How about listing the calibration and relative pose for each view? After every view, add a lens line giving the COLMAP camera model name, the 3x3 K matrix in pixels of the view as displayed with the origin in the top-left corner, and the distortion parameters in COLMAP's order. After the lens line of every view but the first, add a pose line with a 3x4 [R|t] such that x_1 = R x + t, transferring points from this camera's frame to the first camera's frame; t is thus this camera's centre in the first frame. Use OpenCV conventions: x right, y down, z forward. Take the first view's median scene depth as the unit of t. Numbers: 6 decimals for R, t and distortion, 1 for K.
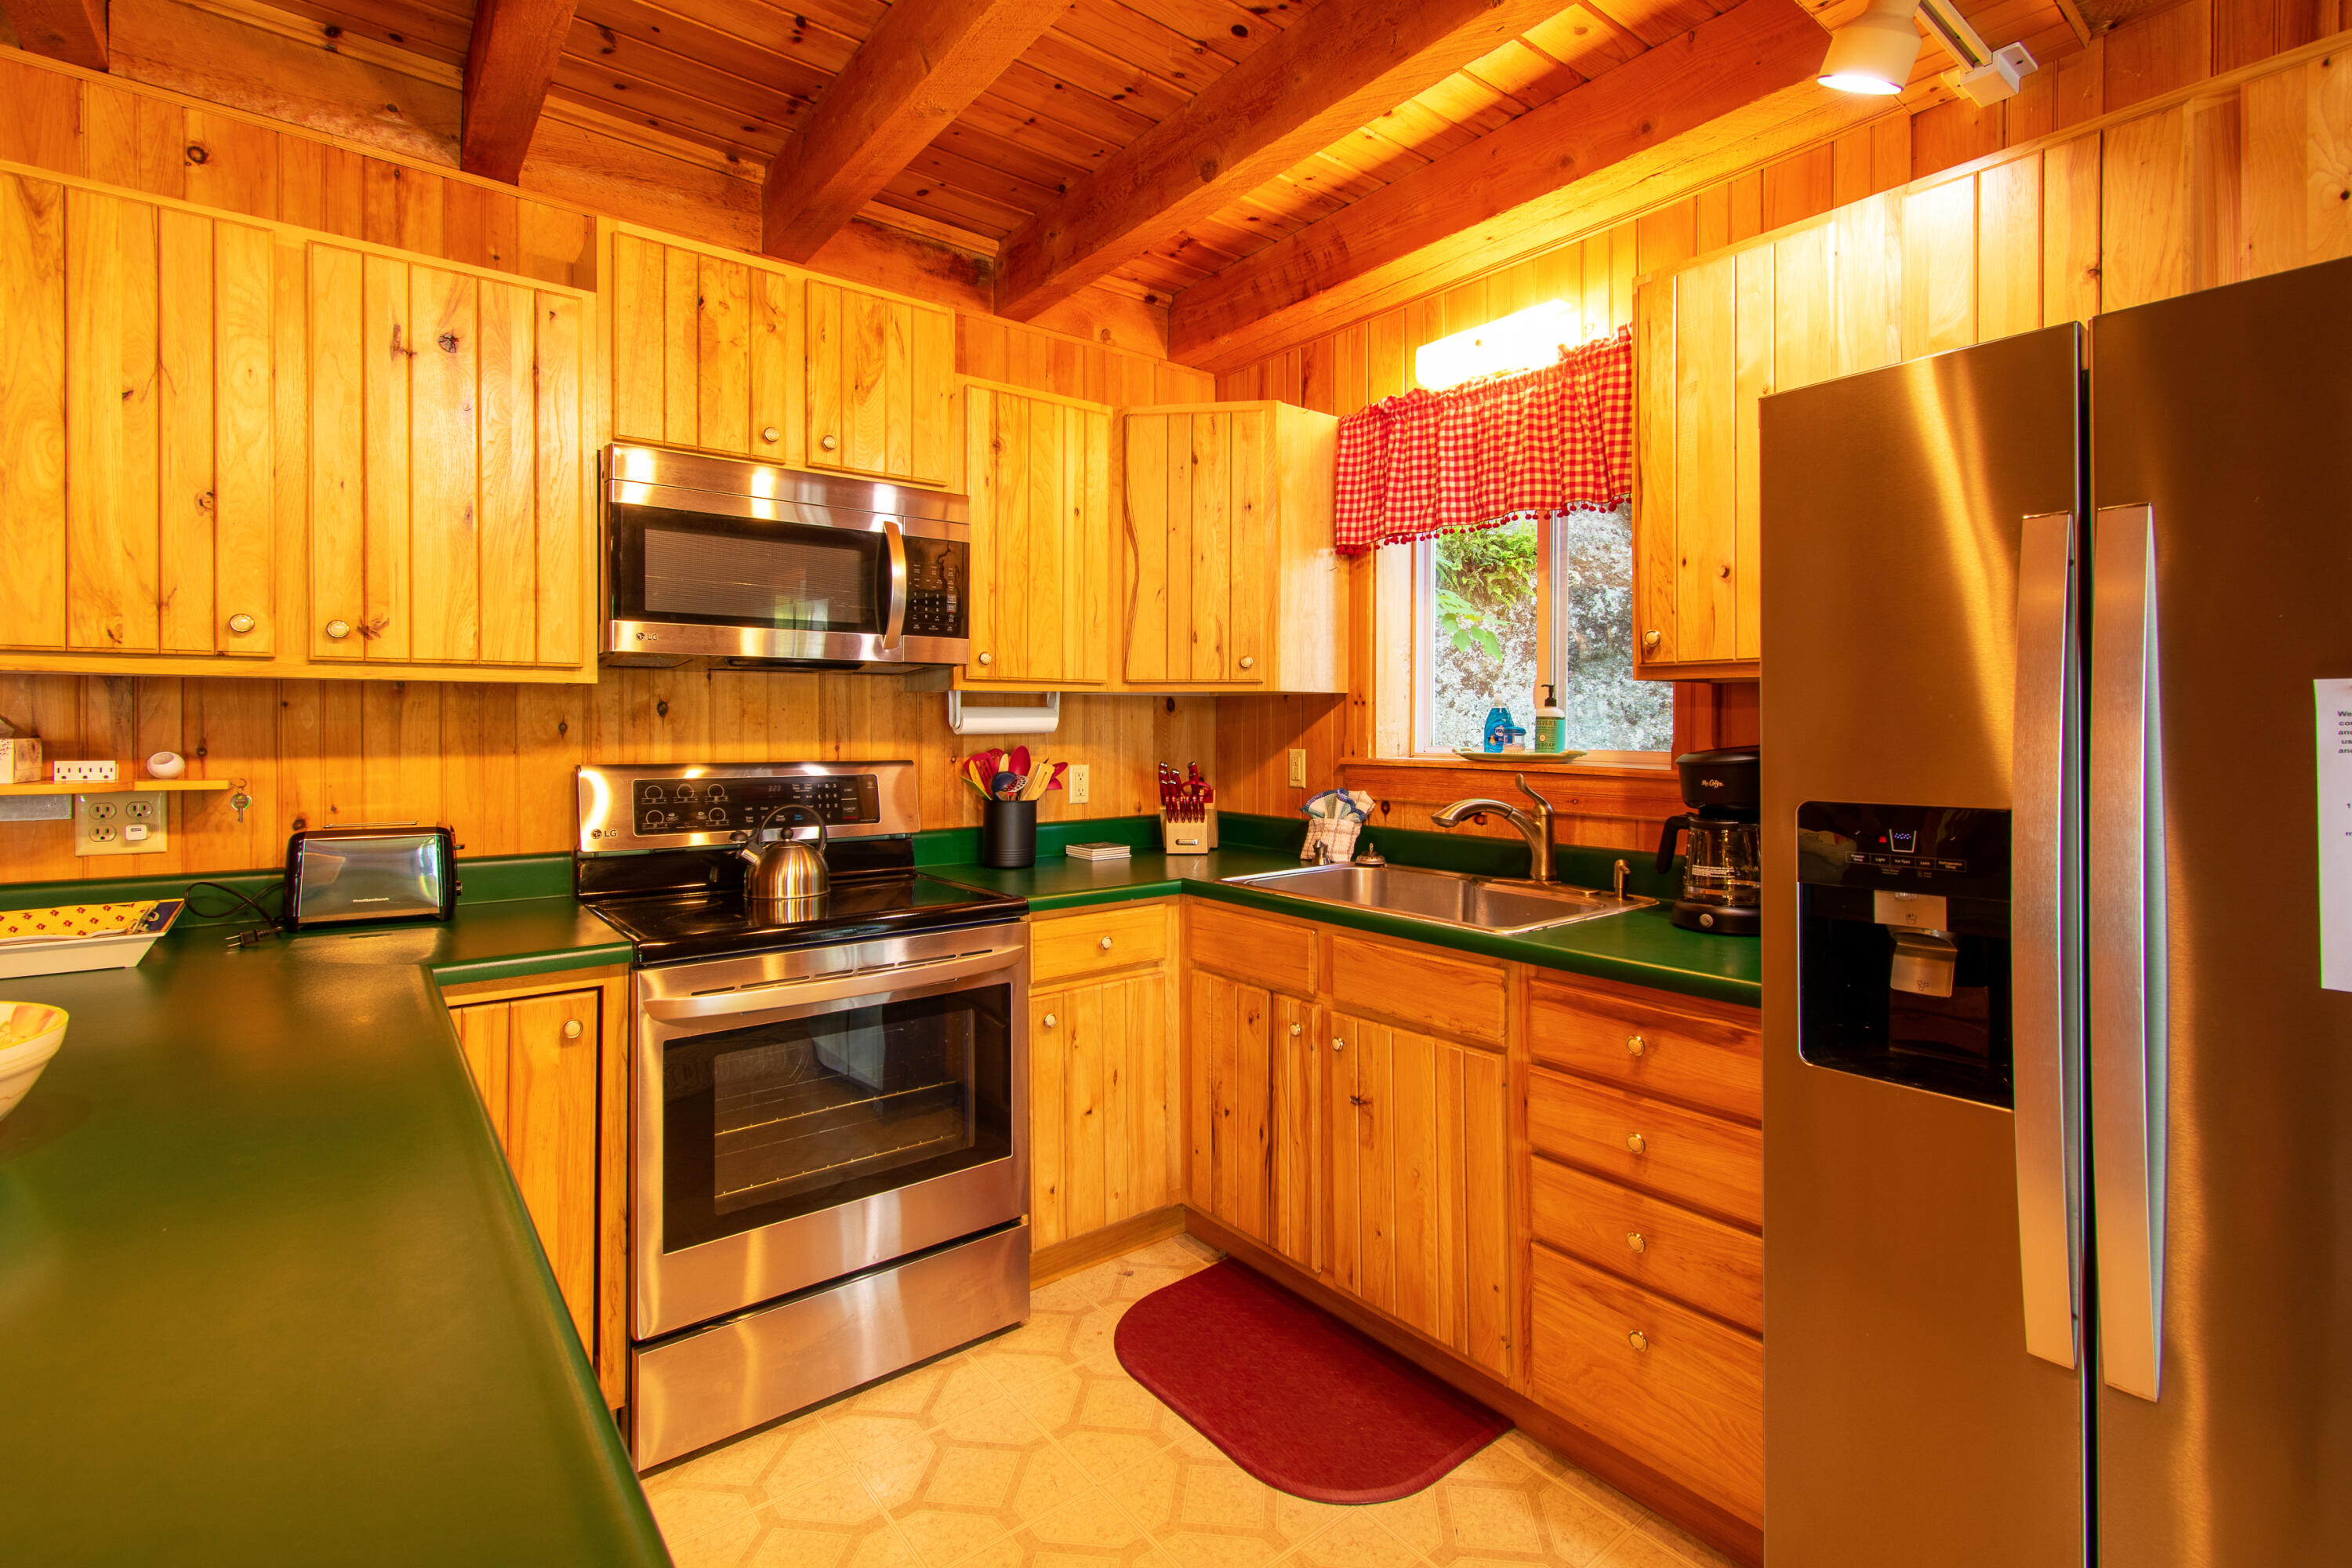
lens RADIAL K [[1063.8, 0, 1174.4], [0, 1063.8, 724.8], [0, 0, 1]] dist [0.005466, -0.001909]
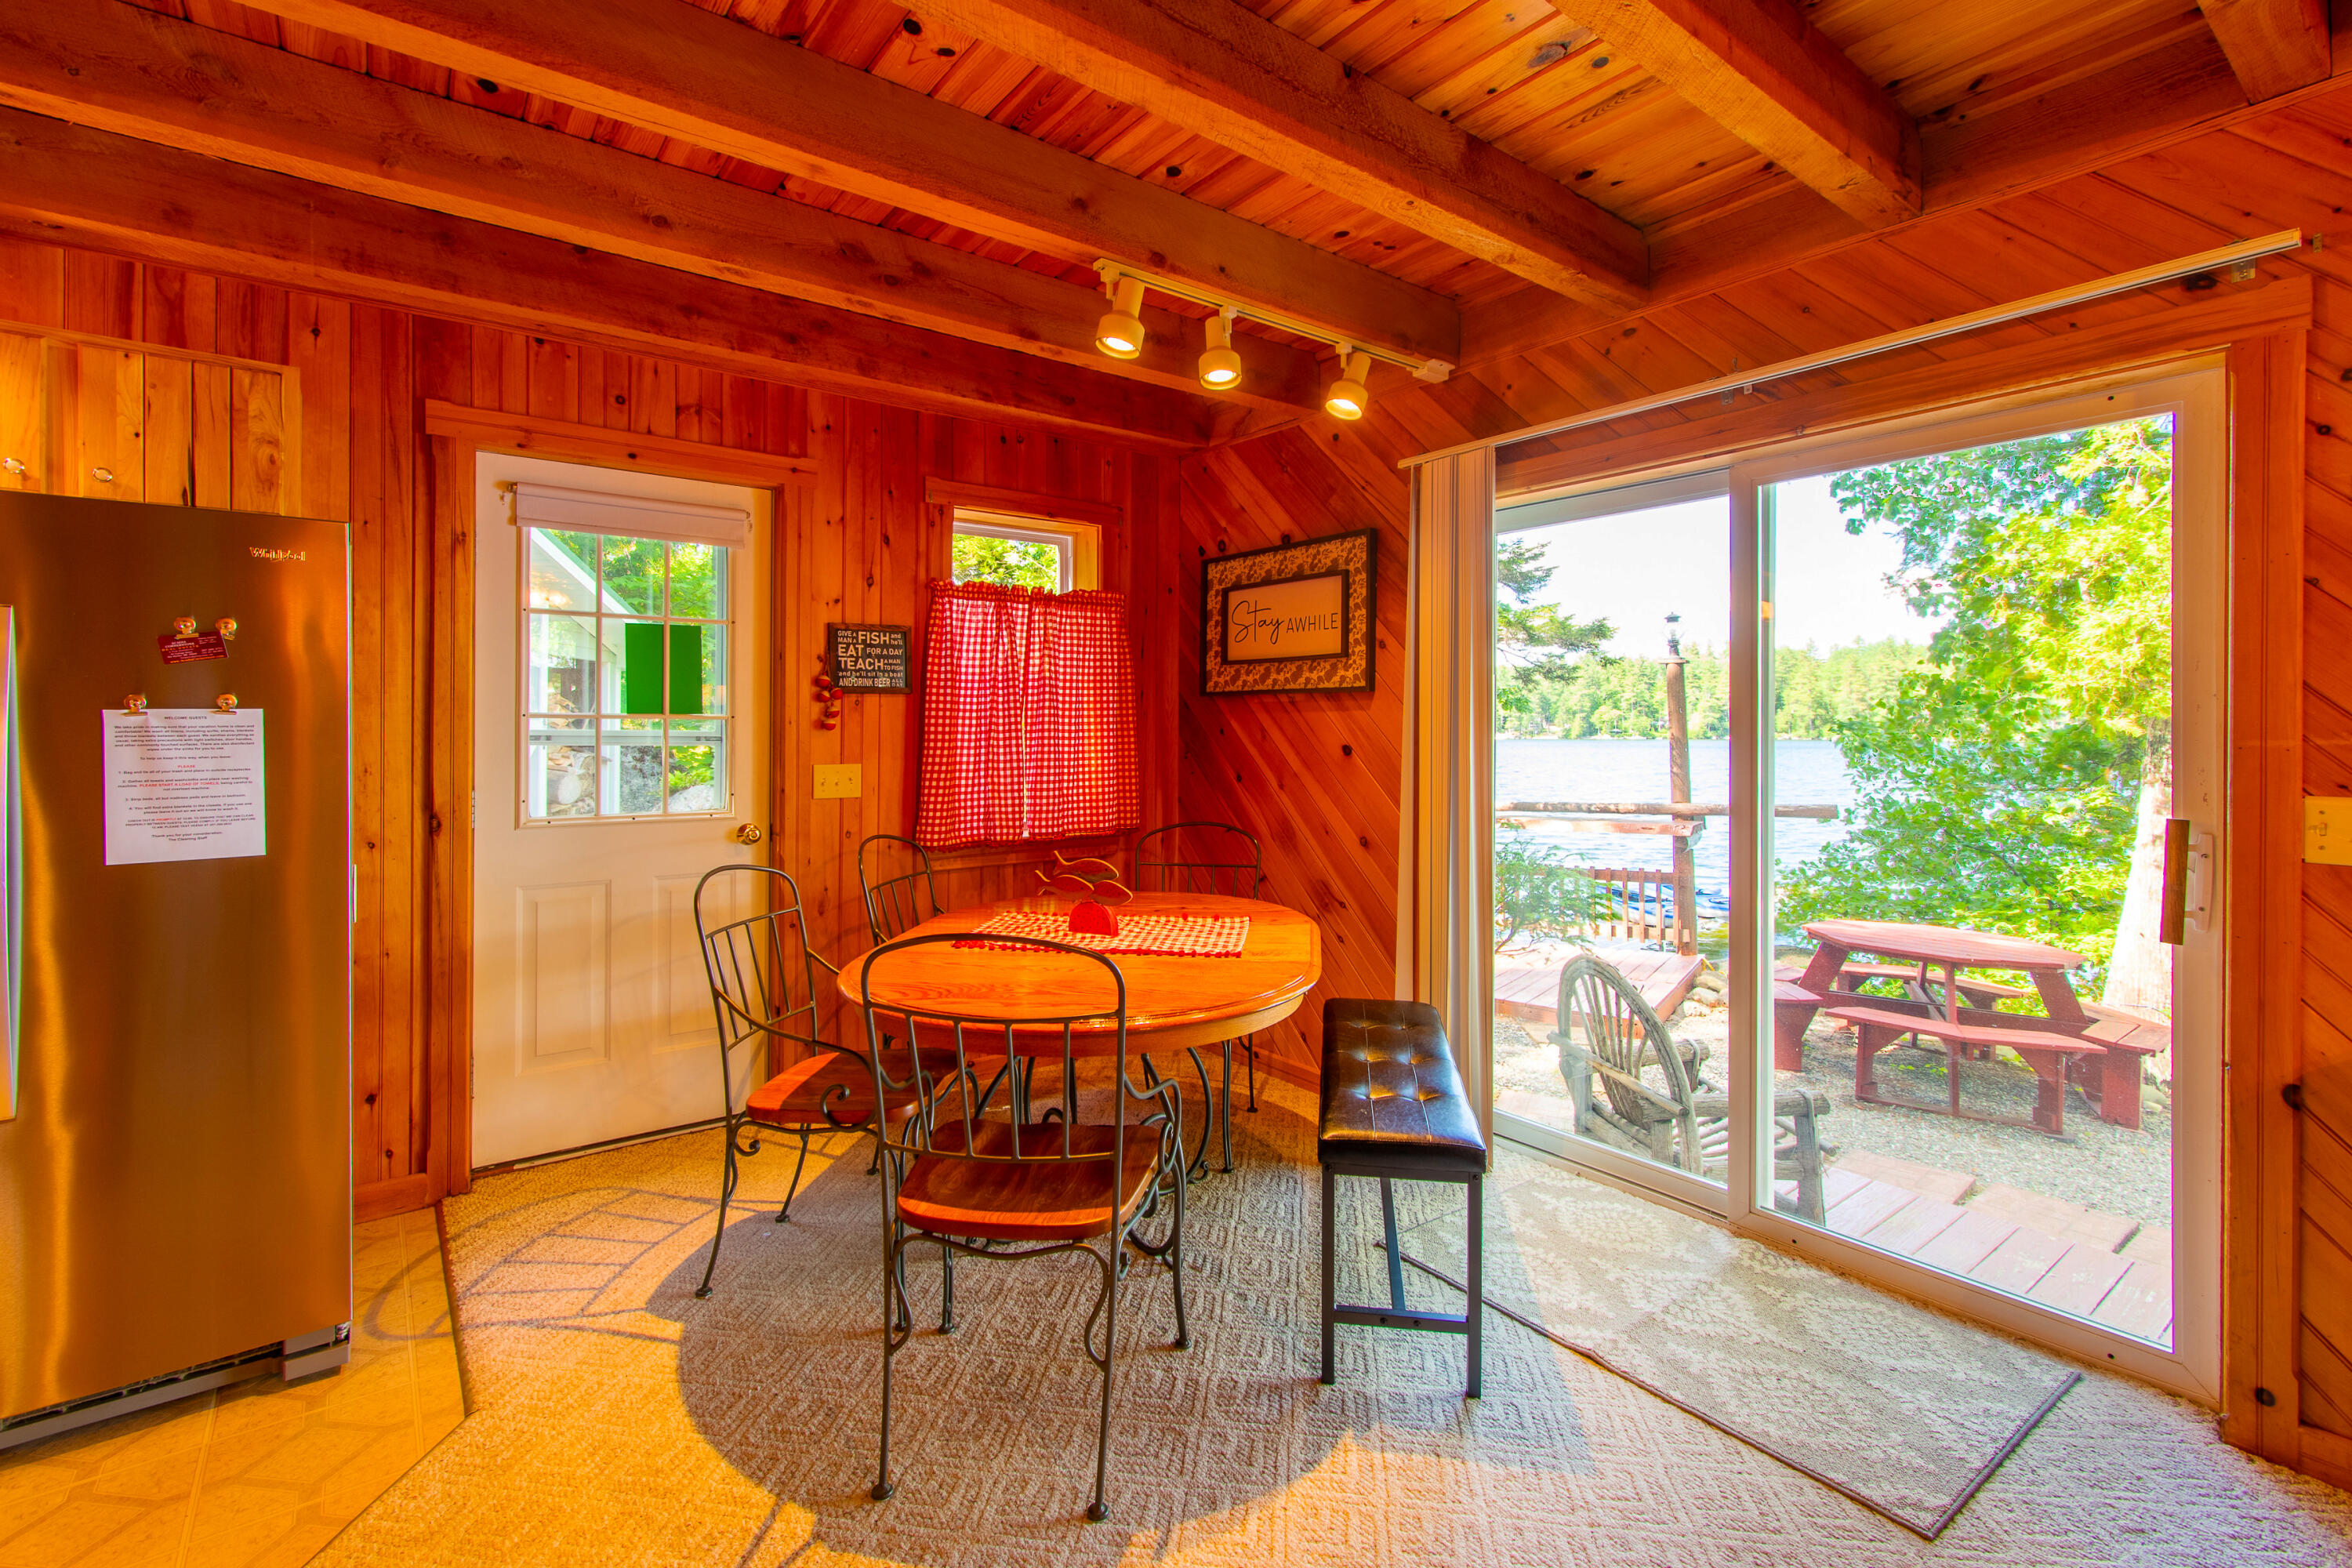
lens RADIAL K [[1063.8, 0, 1175.7], [0, 1063.8, 726.0], [0, 0, 1]] dist [0.005466, -0.001909]
pose [[0.013384, 0.001841, 0.999909, -0.369082], [-0.001678, 0.999997, -0.001819, -0.004569], [-0.999909, -0.001653, 0.013387, -0.423040]]
